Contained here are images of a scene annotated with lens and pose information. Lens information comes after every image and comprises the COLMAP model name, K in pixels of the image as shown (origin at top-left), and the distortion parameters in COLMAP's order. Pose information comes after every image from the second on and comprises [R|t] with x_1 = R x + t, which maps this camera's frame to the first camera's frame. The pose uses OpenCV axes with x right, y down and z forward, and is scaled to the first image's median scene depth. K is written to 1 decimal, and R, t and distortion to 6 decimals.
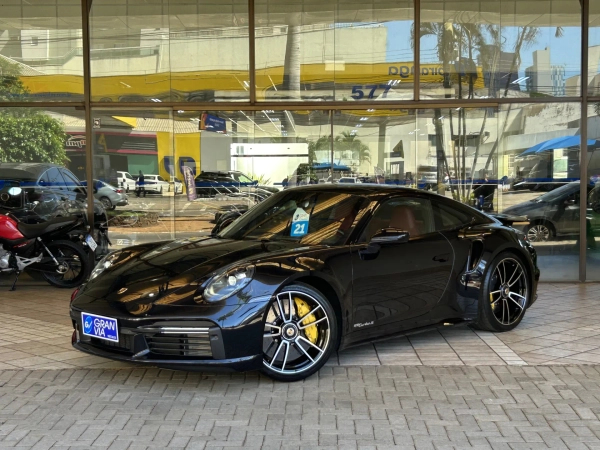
lens RADIAL K [[995.1, 0, 300.0], [0, 995.1, 225.0], [0, 0, 1]] dist [0.196071, -0.243964]
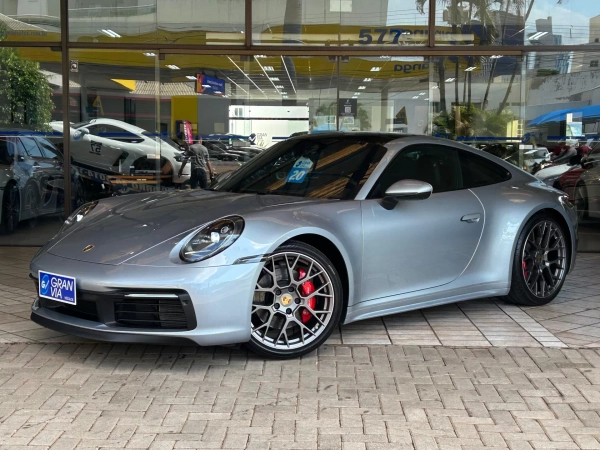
lens RADIAL K [[995.1, 0, 300.0], [0, 995.1, 225.0], [0, 0, 1]] dist [0.196071, -0.243964]
pose [[0.999859, 0.016723, 0.001529, 0.000341], [-0.016763, 0.999348, 0.031974, 0.013915], [-0.000993, -0.031995, 0.999488, 0.160180]]
